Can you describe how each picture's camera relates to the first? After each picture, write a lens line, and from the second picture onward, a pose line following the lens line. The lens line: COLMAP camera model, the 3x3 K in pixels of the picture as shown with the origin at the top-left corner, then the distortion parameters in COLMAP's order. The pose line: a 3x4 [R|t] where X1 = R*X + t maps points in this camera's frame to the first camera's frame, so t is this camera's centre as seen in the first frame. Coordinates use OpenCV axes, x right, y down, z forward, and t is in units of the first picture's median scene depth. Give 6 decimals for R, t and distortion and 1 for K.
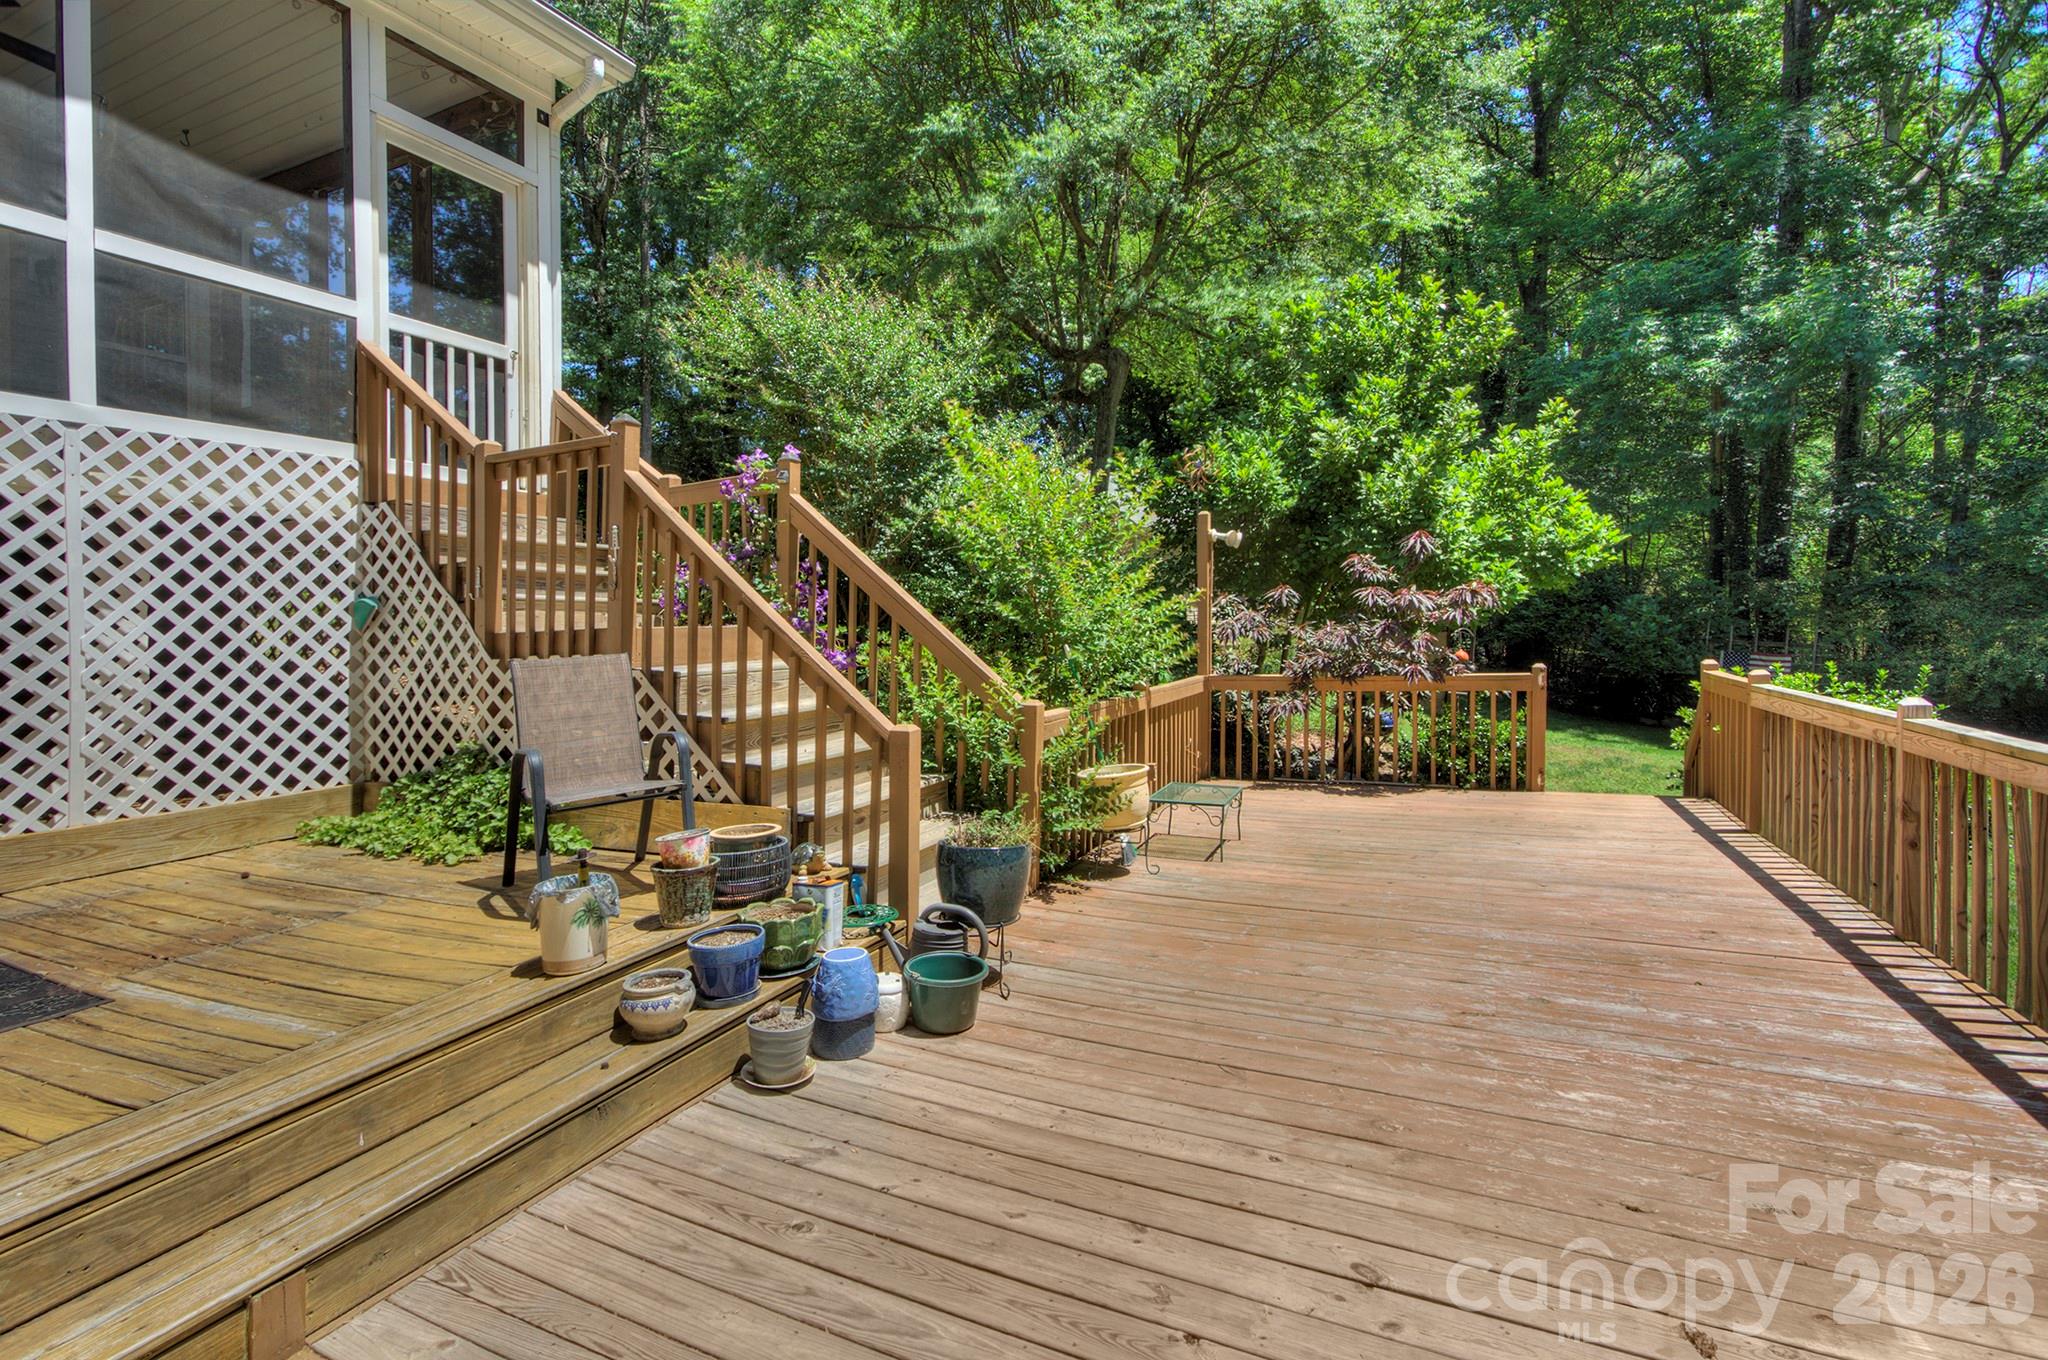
lens RADIAL K [[974.6, 0, 1019.9], [0, 974.6, 614.0], [0, 0, 1]] dist [0.003238, 0.000420]
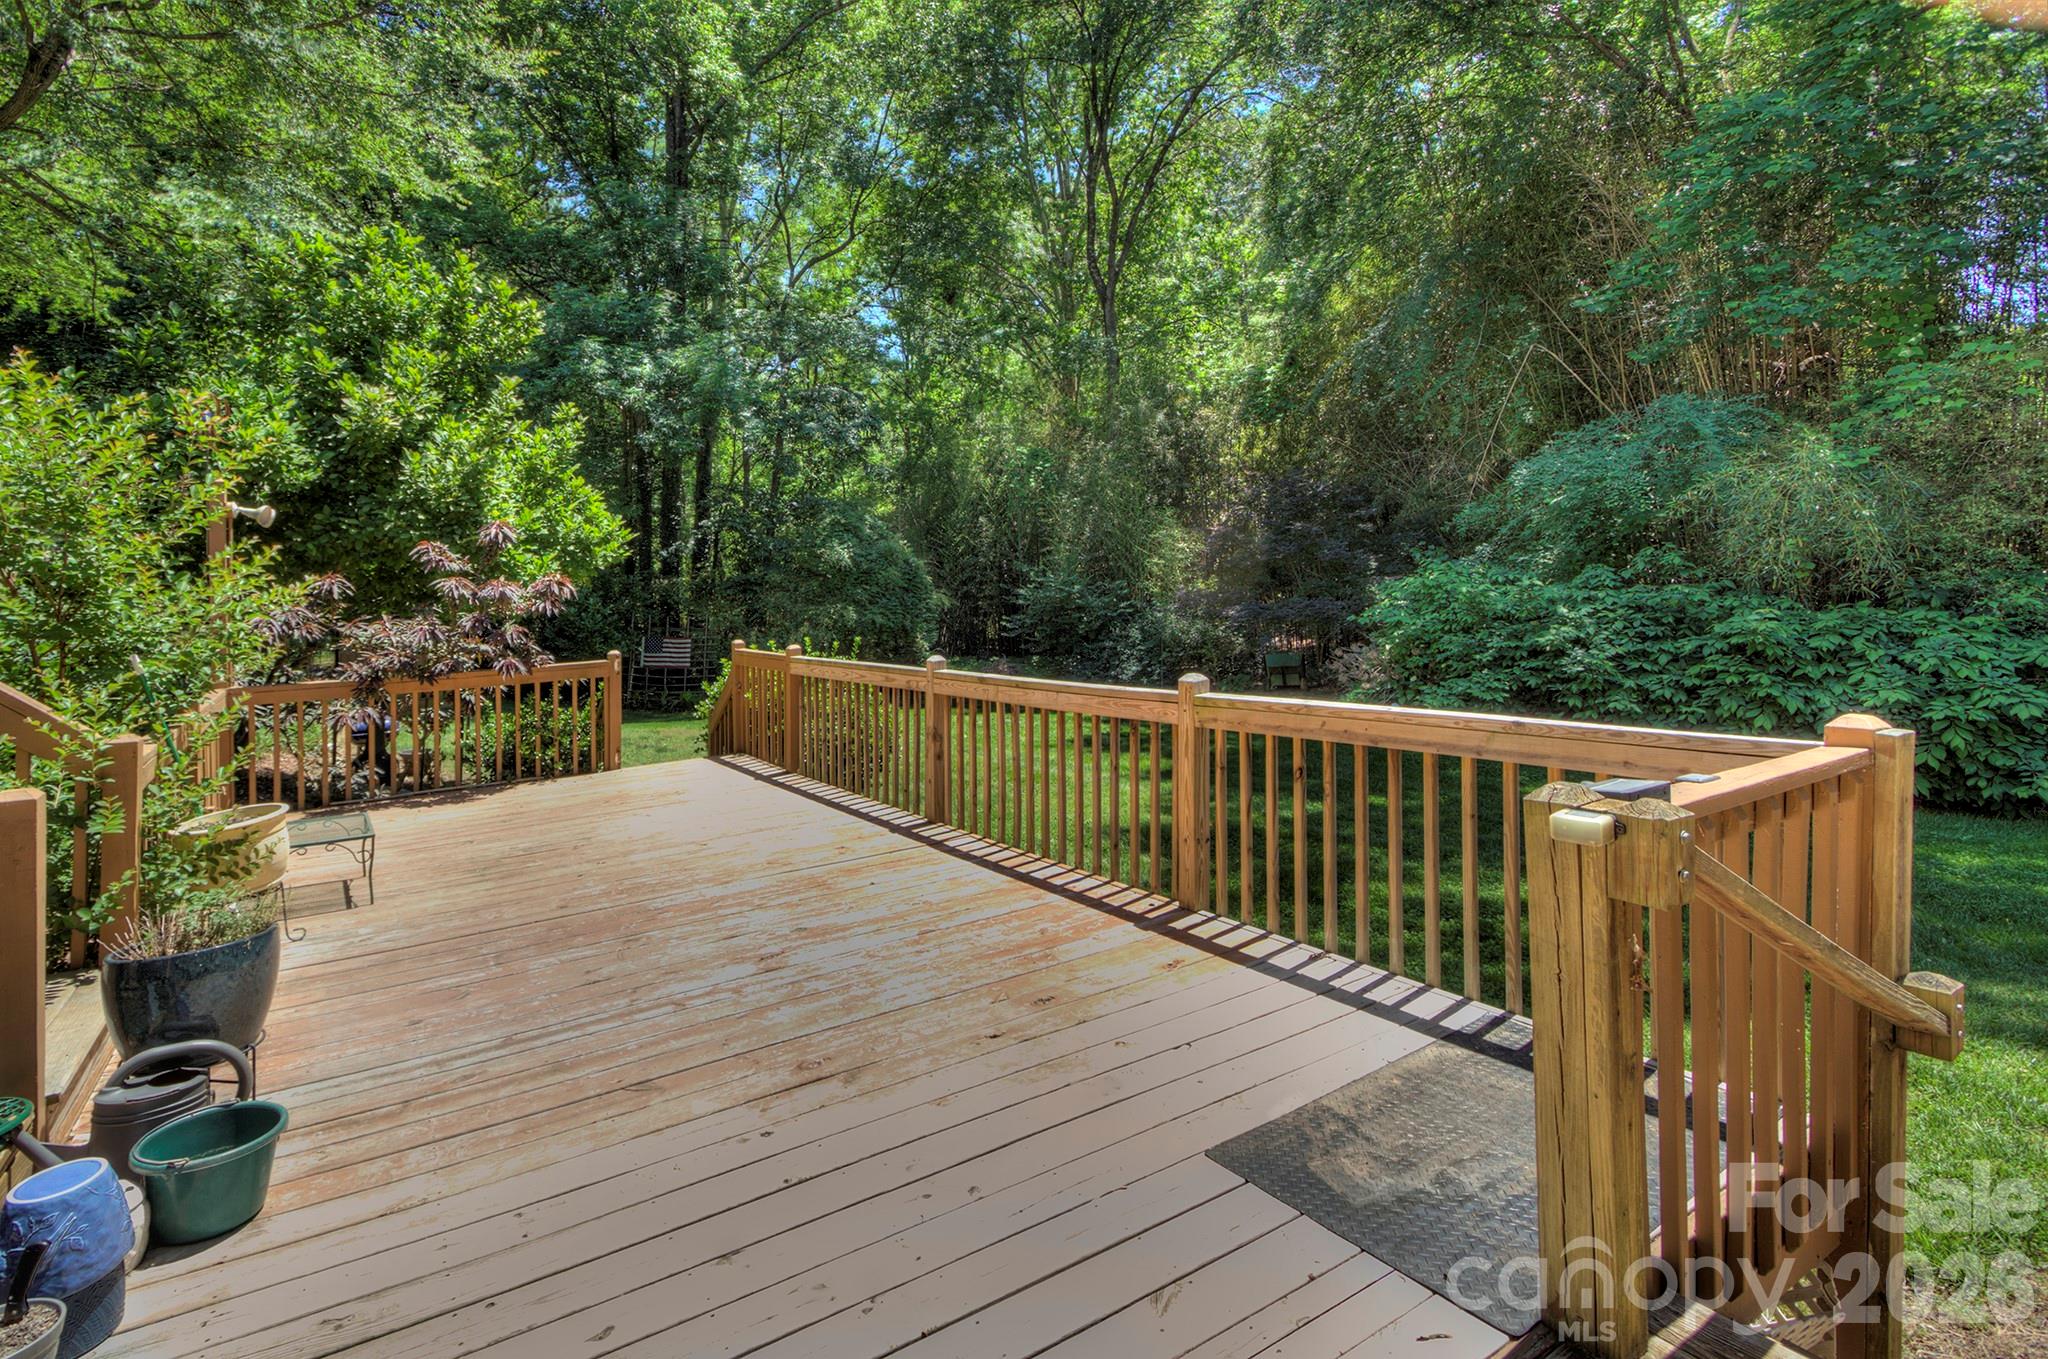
lens RADIAL K [[947.5, 0, 1021.2], [0, 947.5, 597.0], [0, 0, 1]] dist [-0.000477, 0.000782]
pose [[0.542545, -0.003905, 0.840018, -0.098805], [0.013046, 0.999908, -0.003777, 0.001688], [-0.839926, 0.013008, 0.542545, 0.055566]]
